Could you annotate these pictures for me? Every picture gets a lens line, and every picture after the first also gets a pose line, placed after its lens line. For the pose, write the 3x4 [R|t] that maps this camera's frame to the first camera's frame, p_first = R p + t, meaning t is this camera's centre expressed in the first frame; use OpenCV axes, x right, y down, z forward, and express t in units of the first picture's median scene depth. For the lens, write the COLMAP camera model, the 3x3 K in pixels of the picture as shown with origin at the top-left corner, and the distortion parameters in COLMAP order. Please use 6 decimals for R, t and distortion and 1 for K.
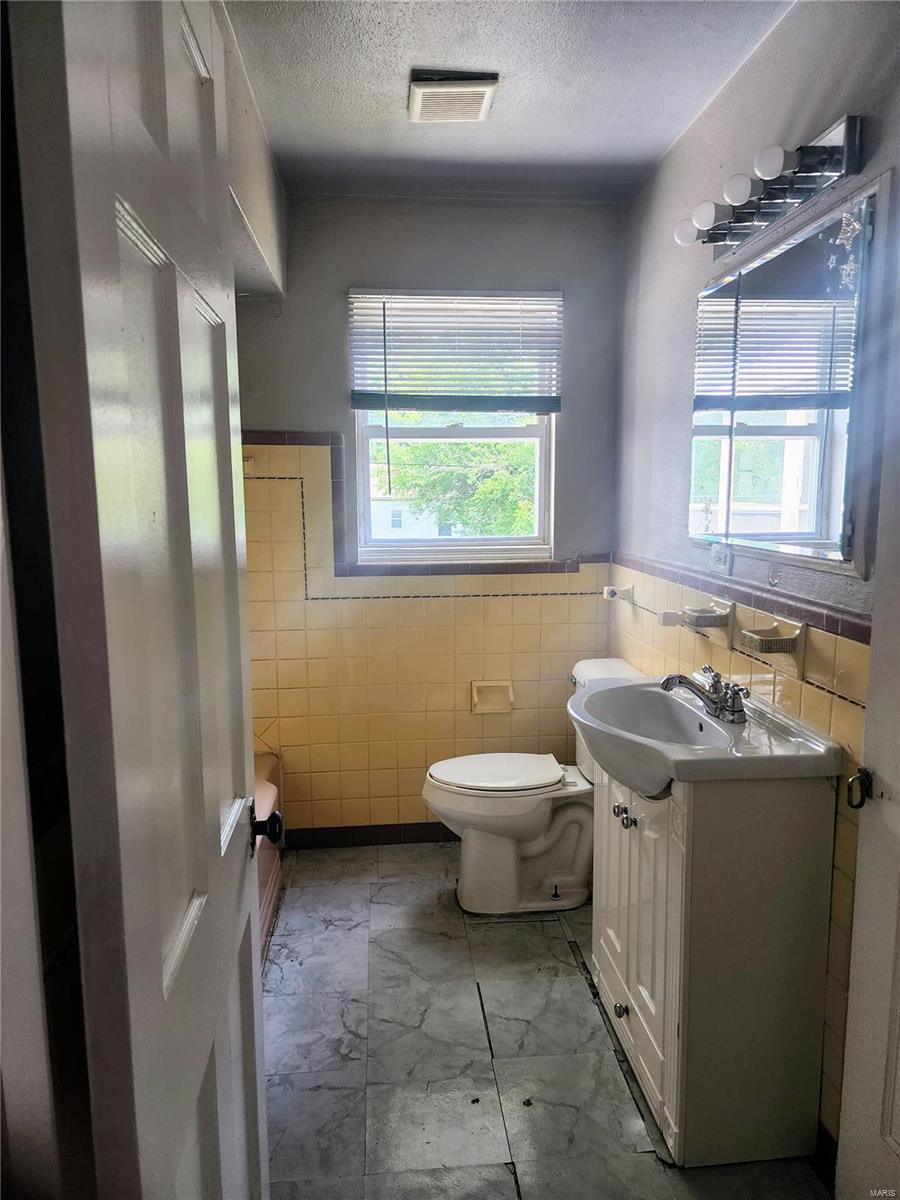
lens RADIAL K [[811.6, 0, 448.8], [0, 811.6, 602.9], [0, 0, 1]] dist [0.040564, -0.029285]
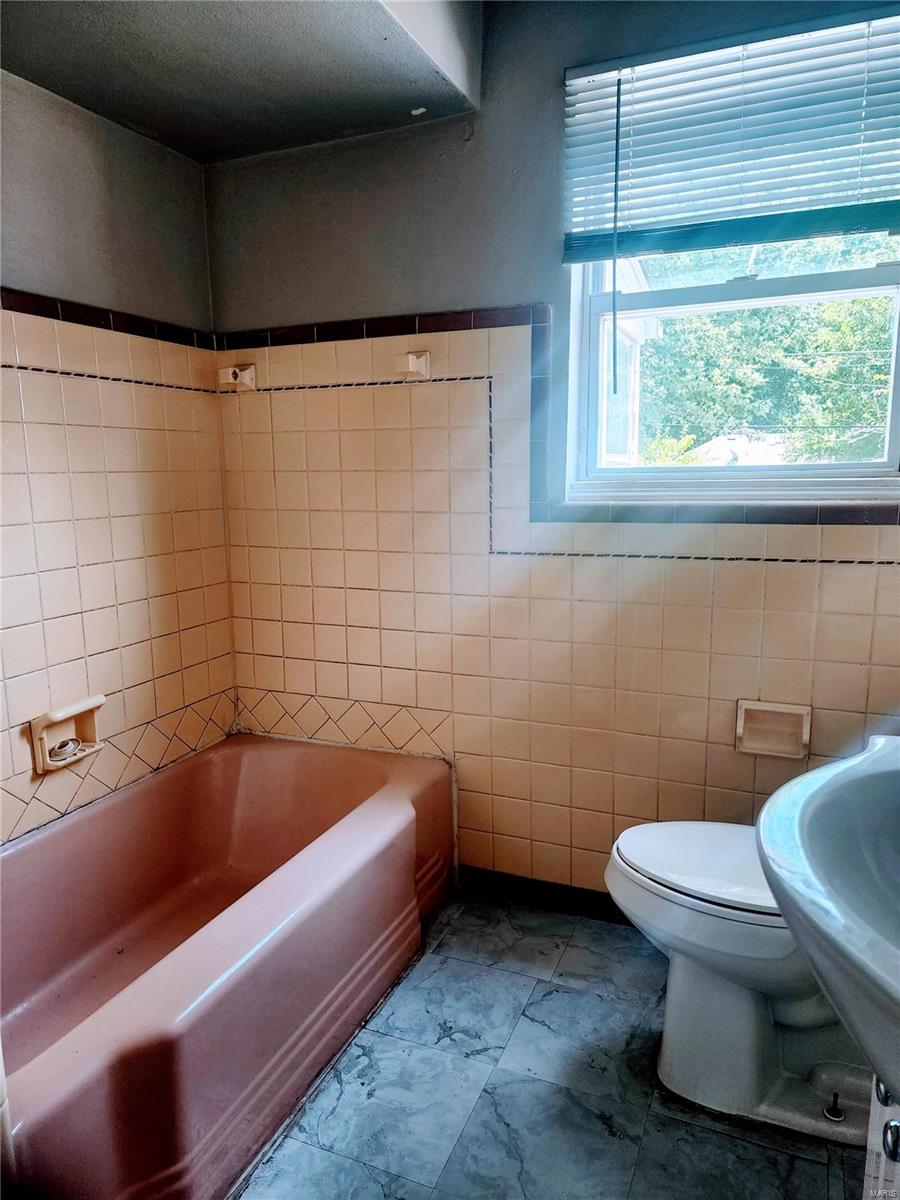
lens RADIAL K [[811.6, 0, 447.4], [0, 811.6, 599.7], [0, 0, 1]] dist [0.040564, -0.029285]
pose [[0.869940, 0.075064, -0.487411, 0.142274], [-0.052463, 0.996826, 0.059879, -0.004245], [0.490359, -0.026520, 0.871117, 0.382429]]
